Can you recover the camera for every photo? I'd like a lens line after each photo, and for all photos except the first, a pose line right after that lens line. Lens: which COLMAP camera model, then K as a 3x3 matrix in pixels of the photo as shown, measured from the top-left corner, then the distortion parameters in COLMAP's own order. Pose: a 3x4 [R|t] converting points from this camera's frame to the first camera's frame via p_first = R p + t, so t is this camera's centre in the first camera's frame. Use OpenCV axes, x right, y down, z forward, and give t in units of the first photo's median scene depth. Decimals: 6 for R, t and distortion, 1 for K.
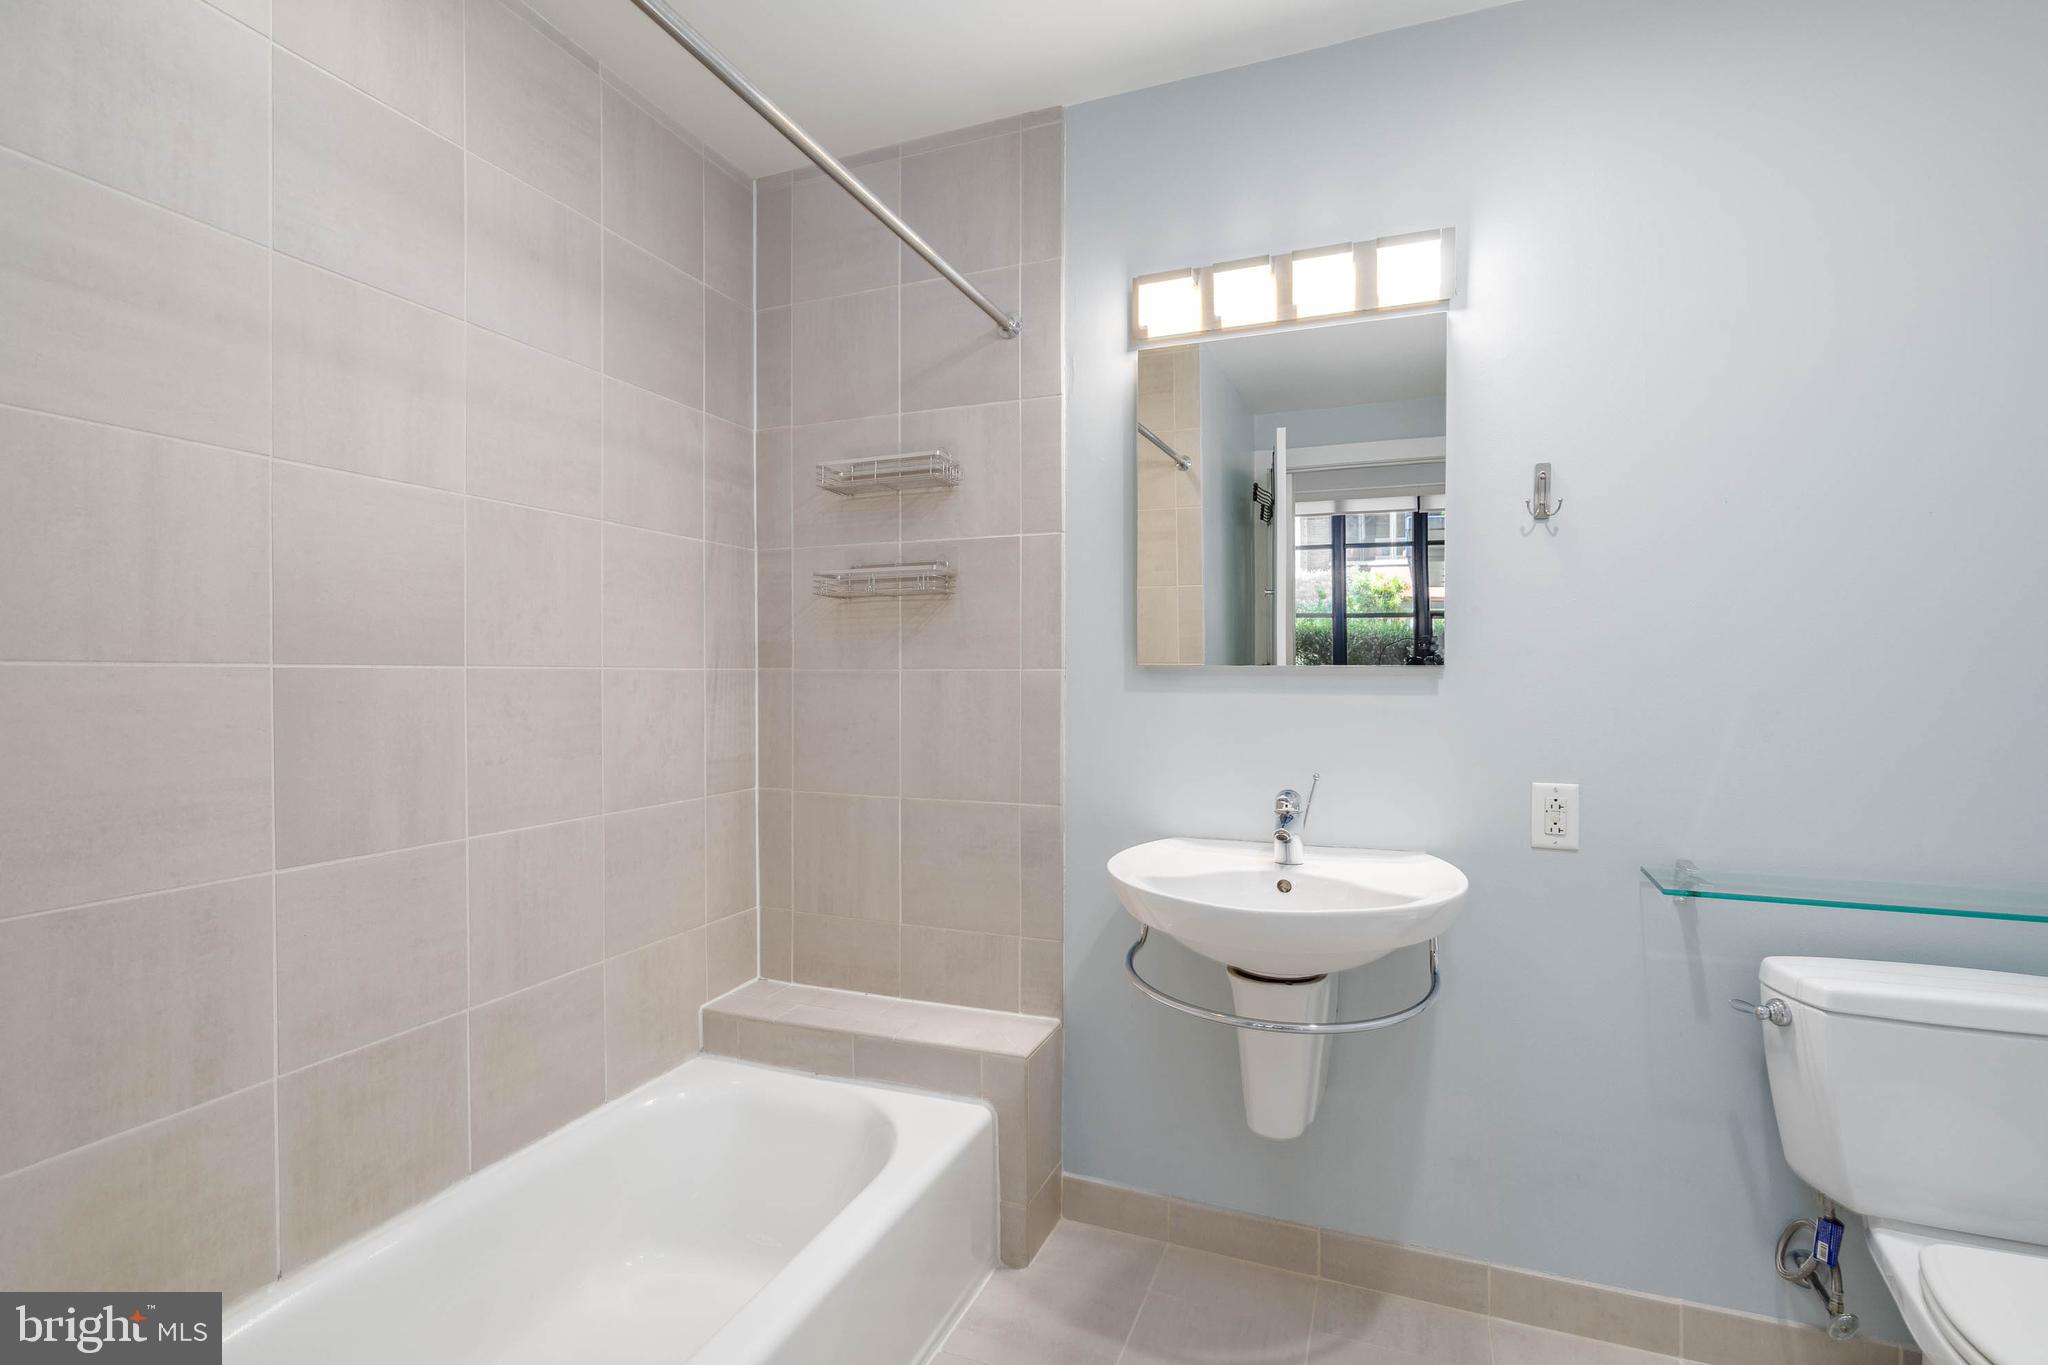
lens RADIAL K [[948.5, 0, 1003.8], [0, 948.5, 683.3], [0, 0, 1]] dist [0.012188, 0.000480]
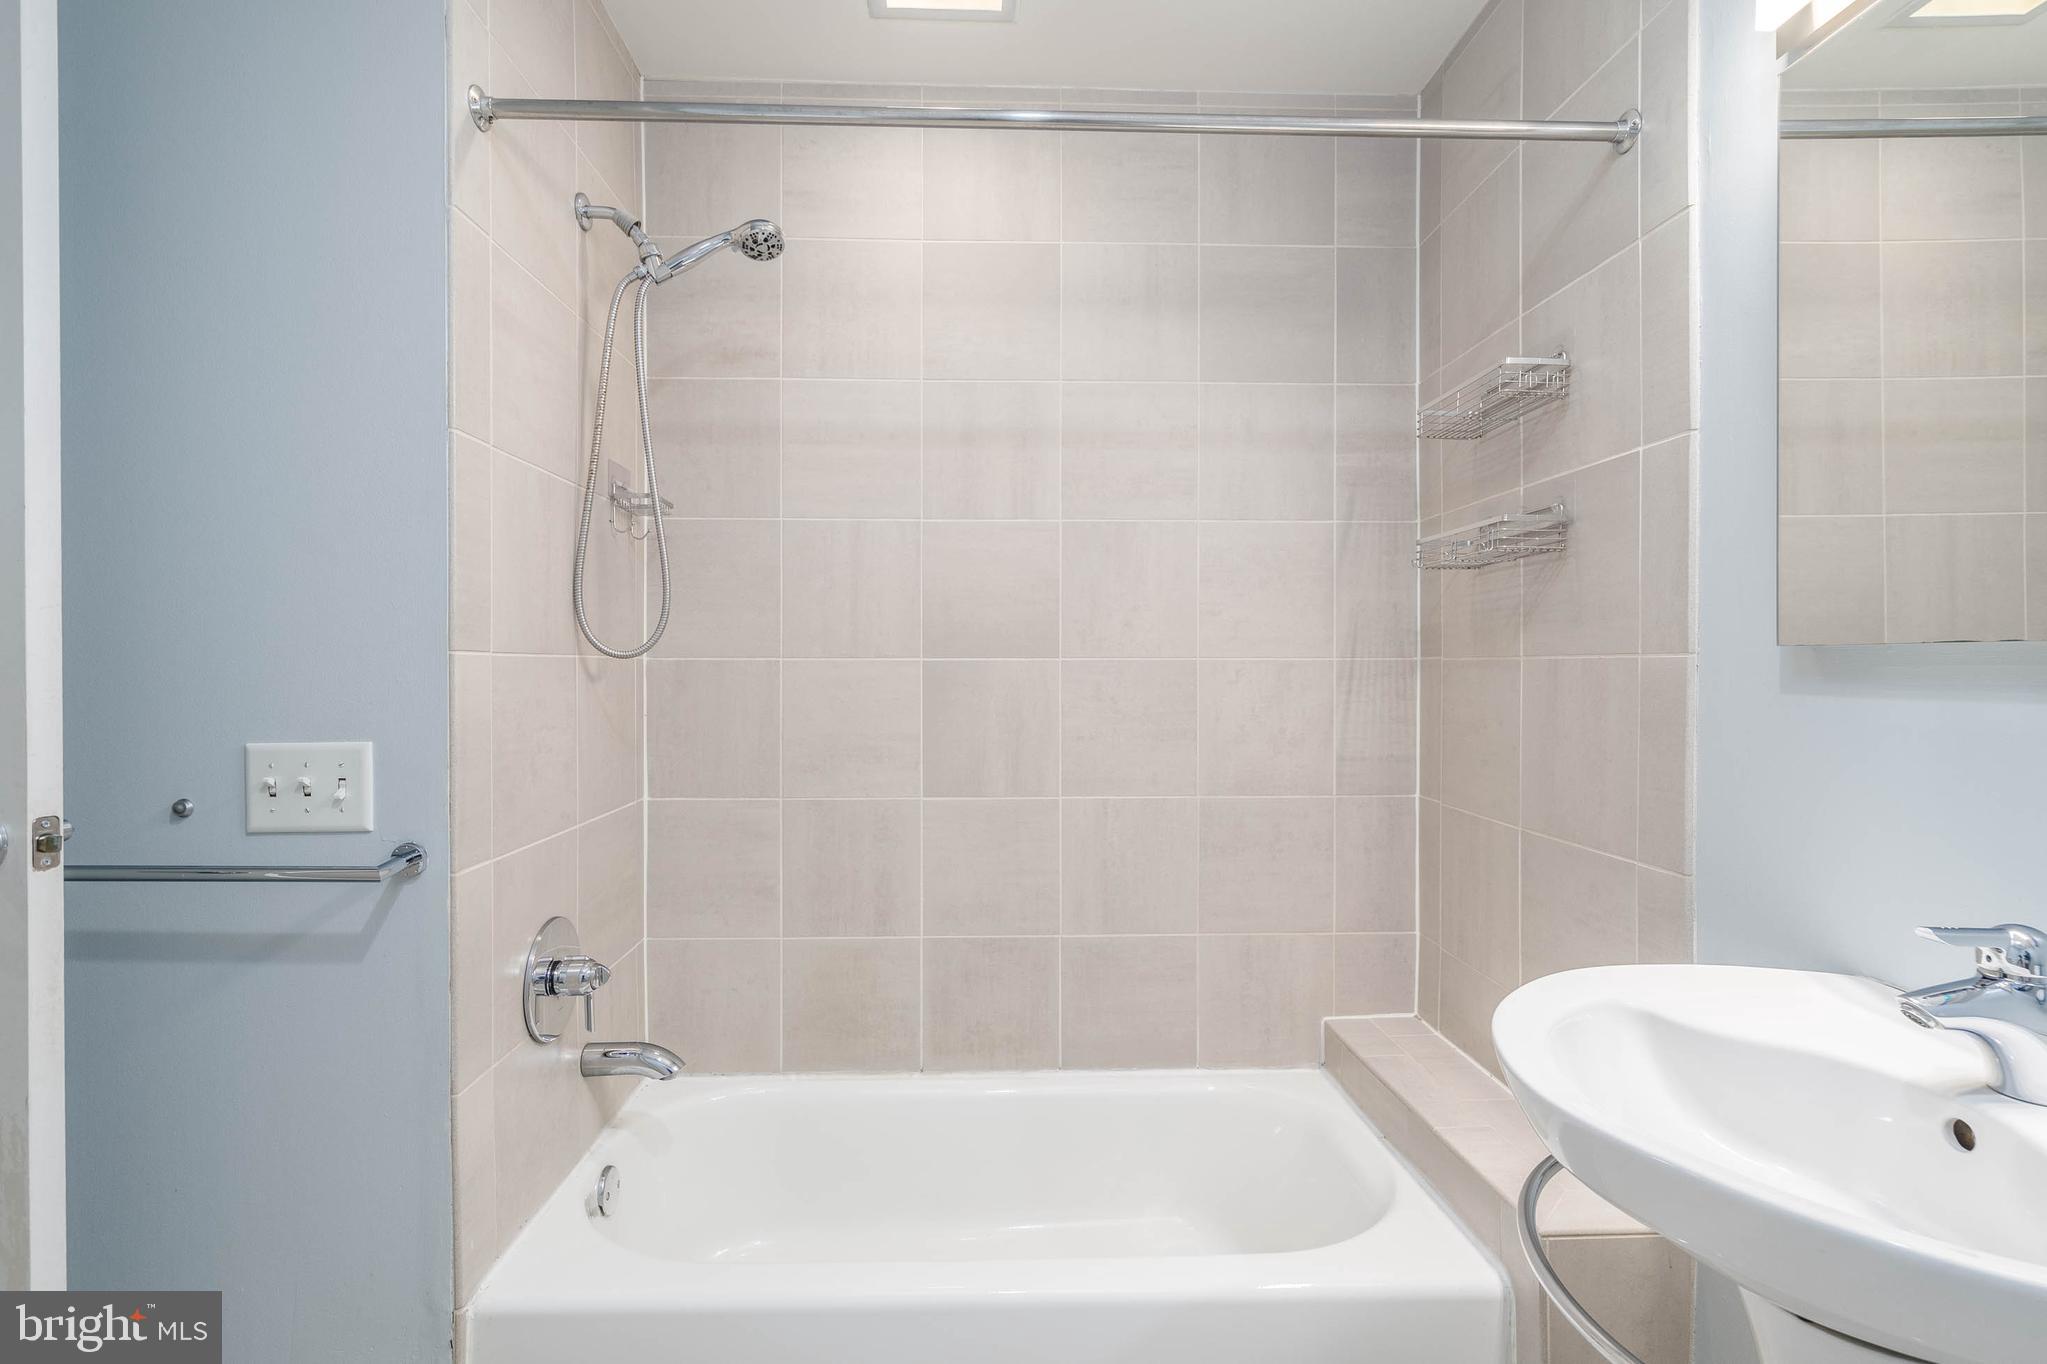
lens RADIAL K [[959.9, 0, 989.3], [0, 959.9, 672.5], [0, 0, 1]] dist [0.008890, 0.000176]
pose [[0.416536, 0.005552, -0.909102, 0.505732], [-0.007303, 0.999970, 0.002761, -0.001908], [0.909090, 0.005490, 0.416564, 0.375820]]
